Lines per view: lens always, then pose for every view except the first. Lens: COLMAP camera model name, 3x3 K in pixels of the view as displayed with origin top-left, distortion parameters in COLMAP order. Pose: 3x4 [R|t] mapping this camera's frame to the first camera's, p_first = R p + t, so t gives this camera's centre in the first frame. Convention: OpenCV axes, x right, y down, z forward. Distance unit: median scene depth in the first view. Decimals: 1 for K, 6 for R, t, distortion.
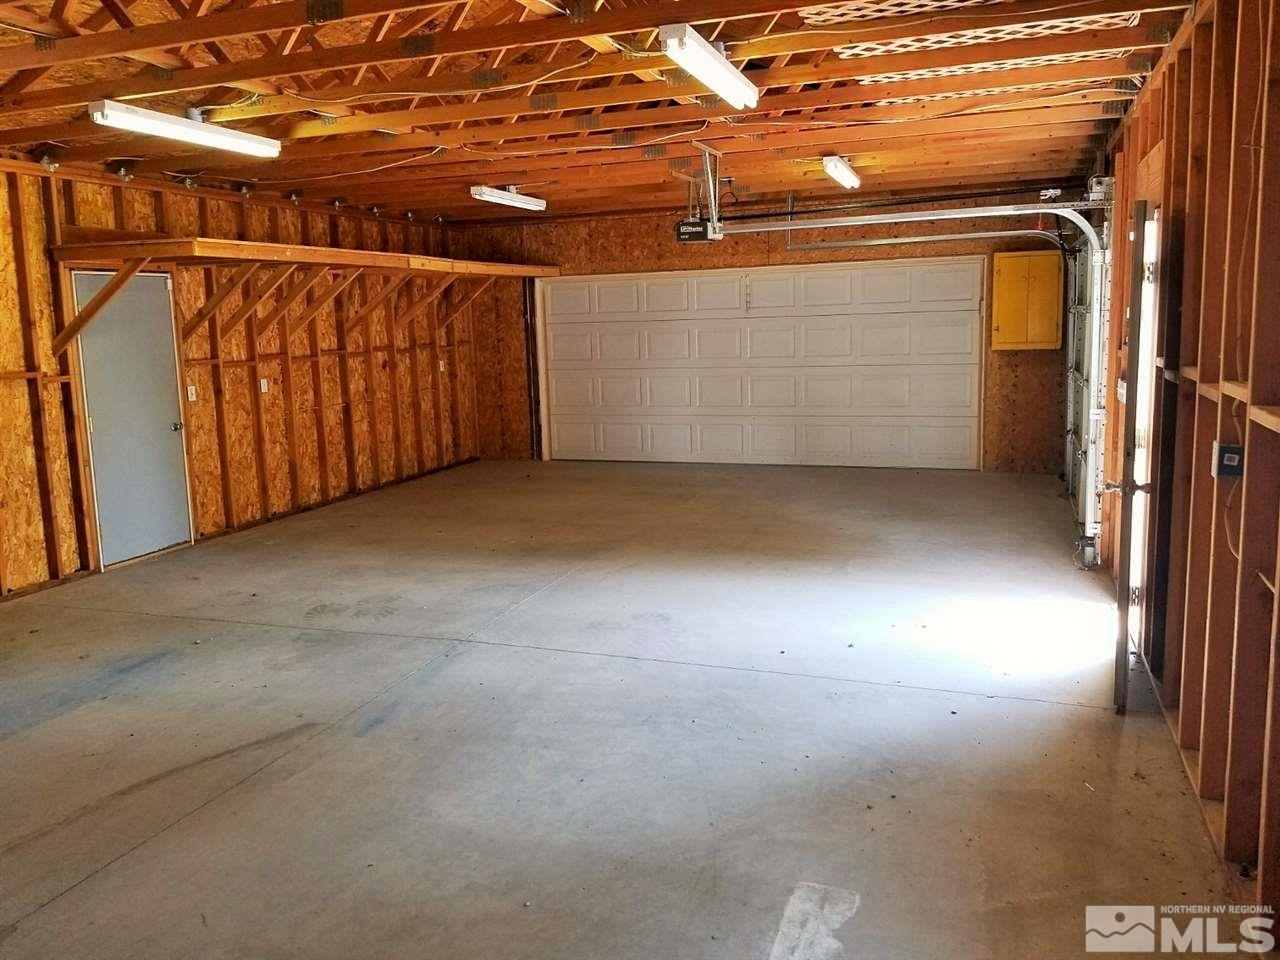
lens RADIAL K [[1022.2, 0, 636.9], [0, 1022.2, 478.5], [0, 0, 1]] dist [0.032352, -0.031094]
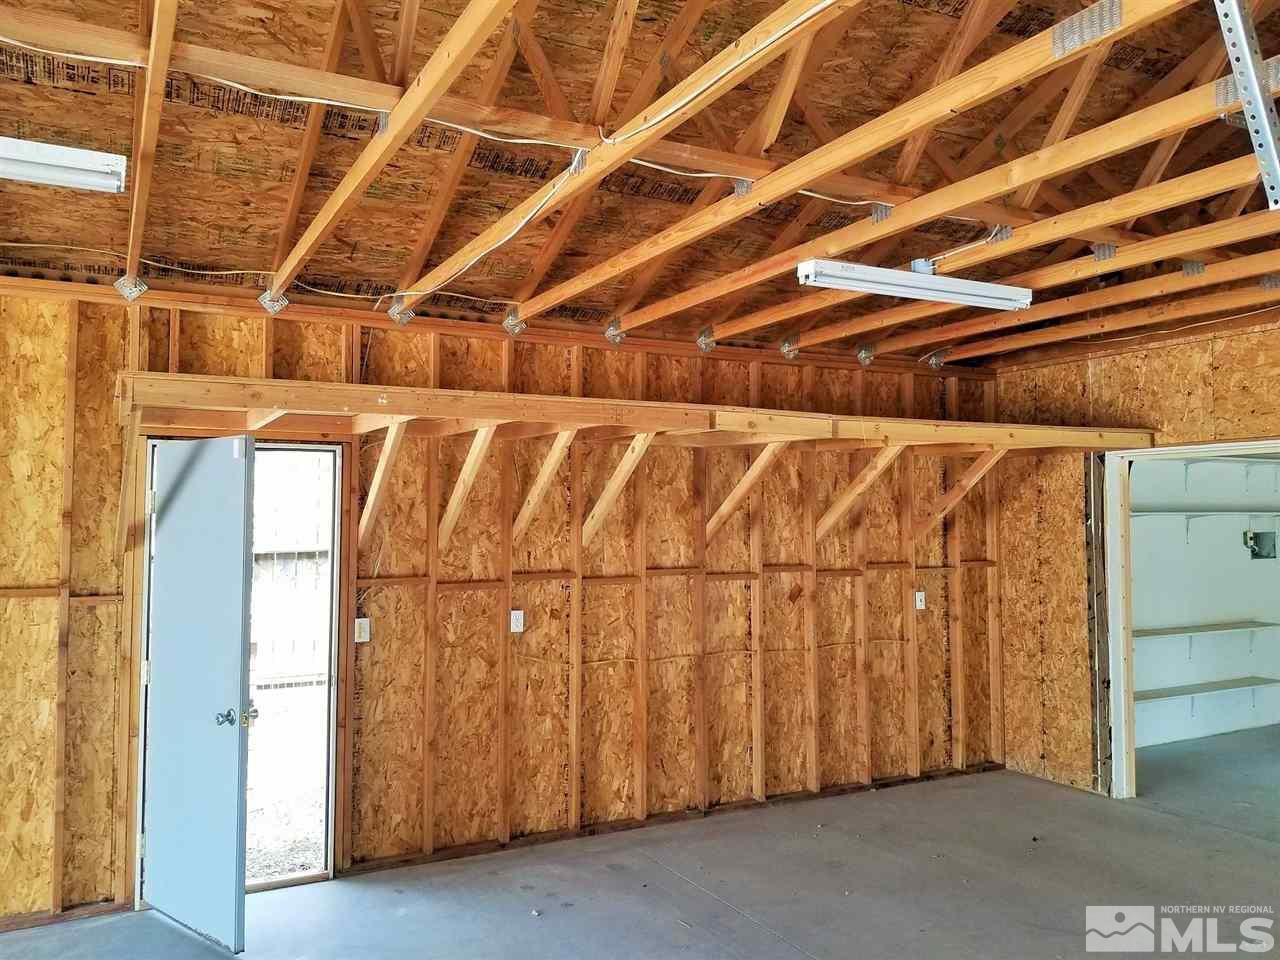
lens RADIAL K [[1022.2, 0, 643.8], [0, 1022.2, 466.1], [0, 0, 1]] dist [0.032352, -0.031094]
pose [[0.741425, -0.007671, -0.670992, 0.086551], [-0.125952, 0.980572, -0.150383, -0.077676], [0.659109, 0.196010, 0.726054, 0.456634]]
